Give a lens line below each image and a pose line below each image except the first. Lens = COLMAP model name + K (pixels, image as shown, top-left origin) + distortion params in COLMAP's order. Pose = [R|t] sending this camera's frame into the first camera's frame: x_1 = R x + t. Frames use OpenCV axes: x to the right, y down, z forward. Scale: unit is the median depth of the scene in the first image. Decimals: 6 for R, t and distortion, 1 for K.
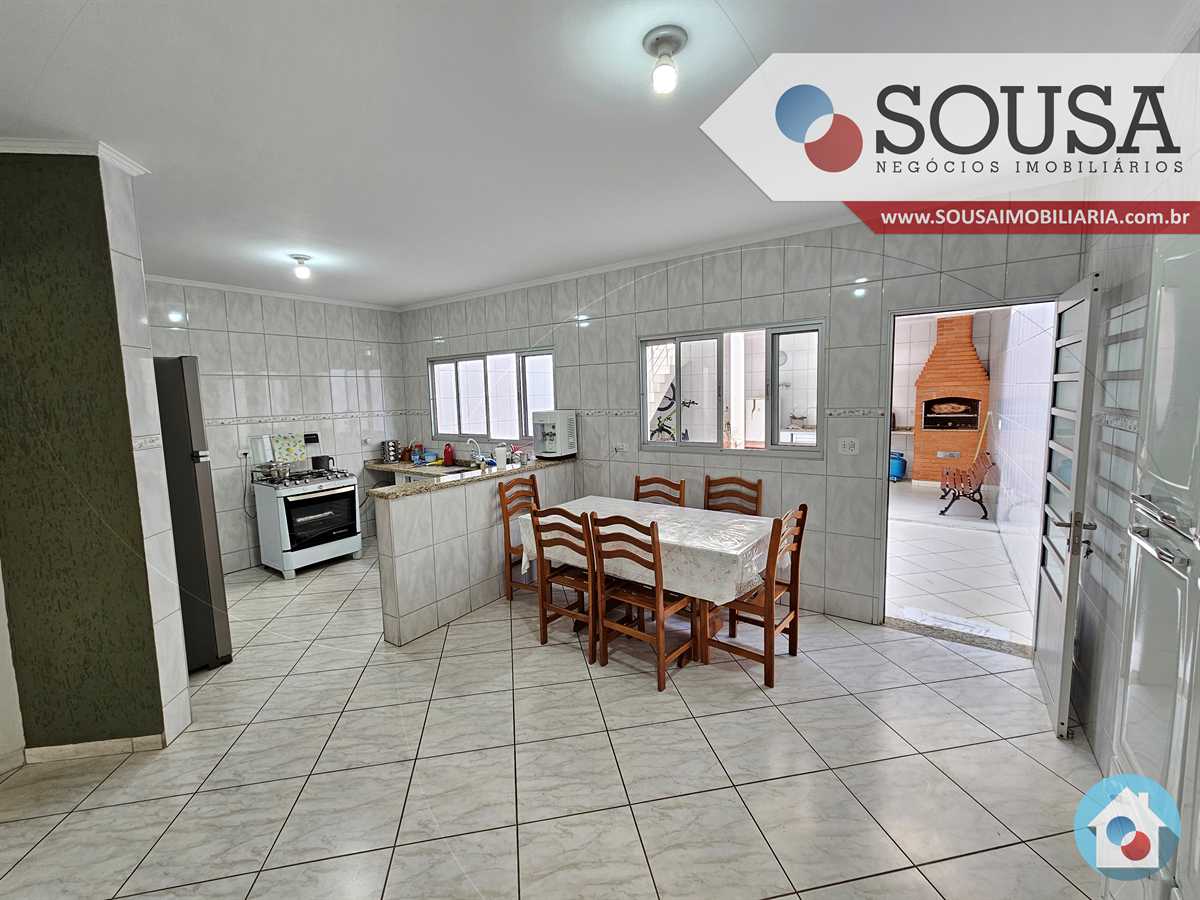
lens RADIAL K [[495.0, 0, 596.2], [0, 495.0, 442.2], [0, 0, 1]] dist [-0.002258, -0.000121]
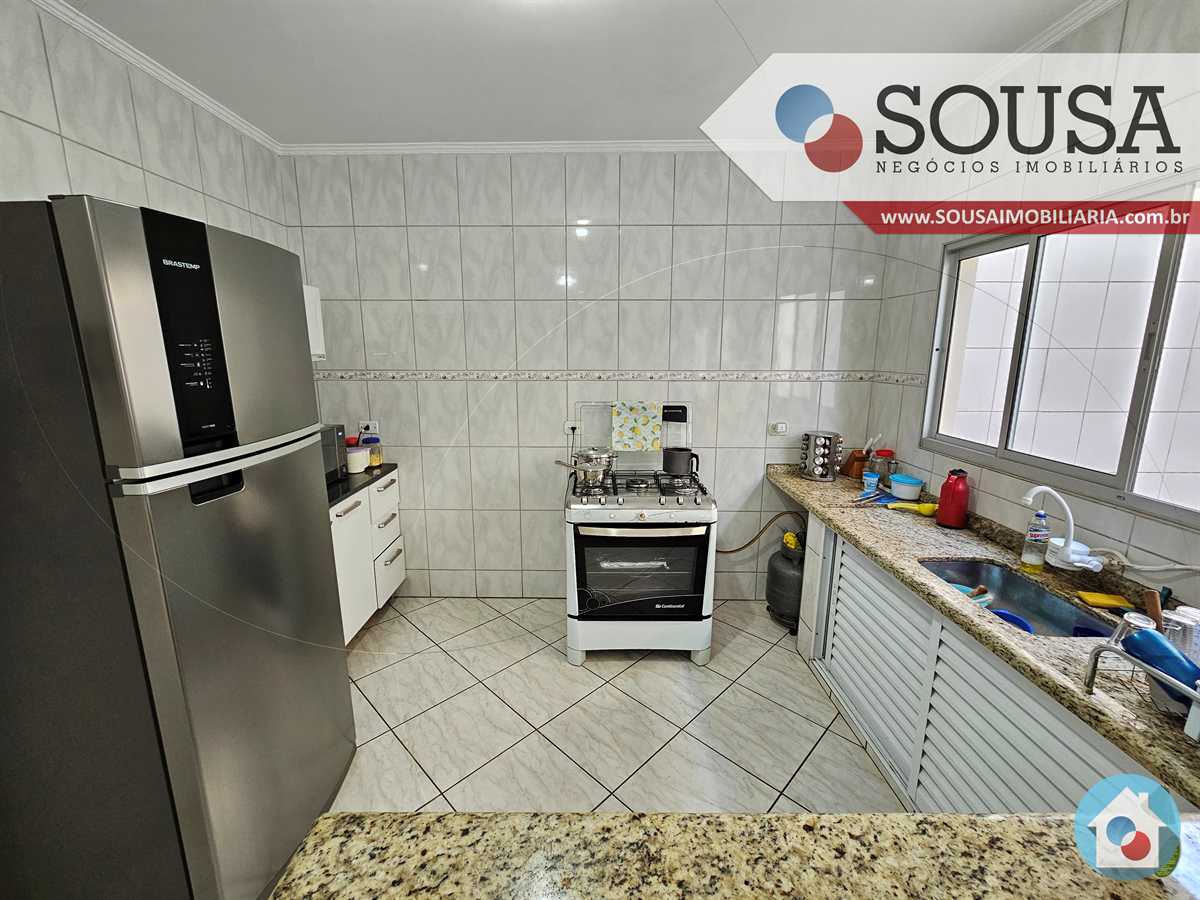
lens RADIAL K [[490.7, 0, 595.1], [0, 490.7, 443.2], [0, 0, 1]] dist [-0.001126, -0.000142]
pose [[0.563319, 0.177921, -0.806856, -0.177383], [-0.094302, 0.984003, 0.151146, -0.052279], [0.820840, -0.009056, 0.571086, 0.630644]]
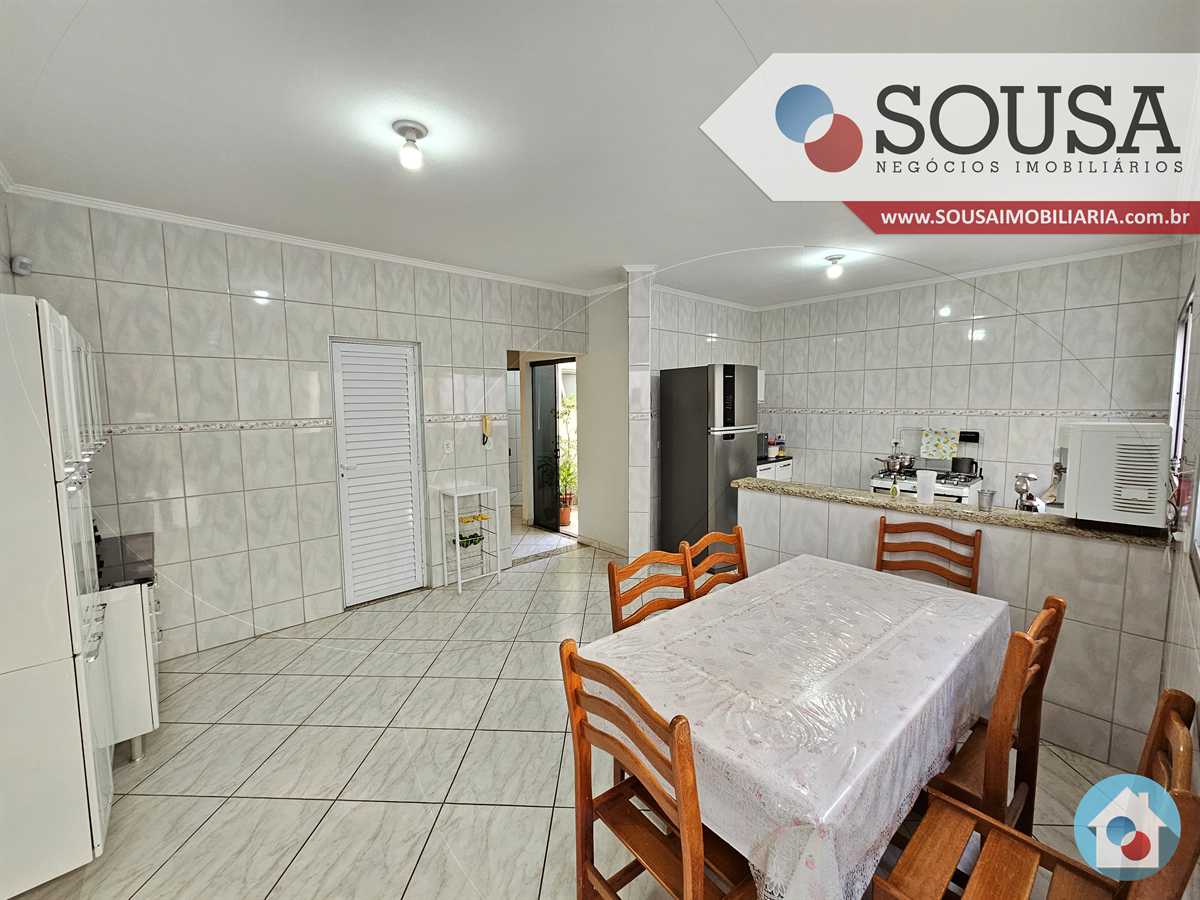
lens RADIAL K [[489.7, 0, 592.2], [0, 489.7, 447.2], [0, 0, 1]] dist [-0.000723, -0.000013]
pose [[-0.244778, 0.118204, -0.962347, 0.428480], [-0.078088, 0.986913, 0.141083, -0.061277], [0.966430, 0.109682, -0.232344, 0.584884]]
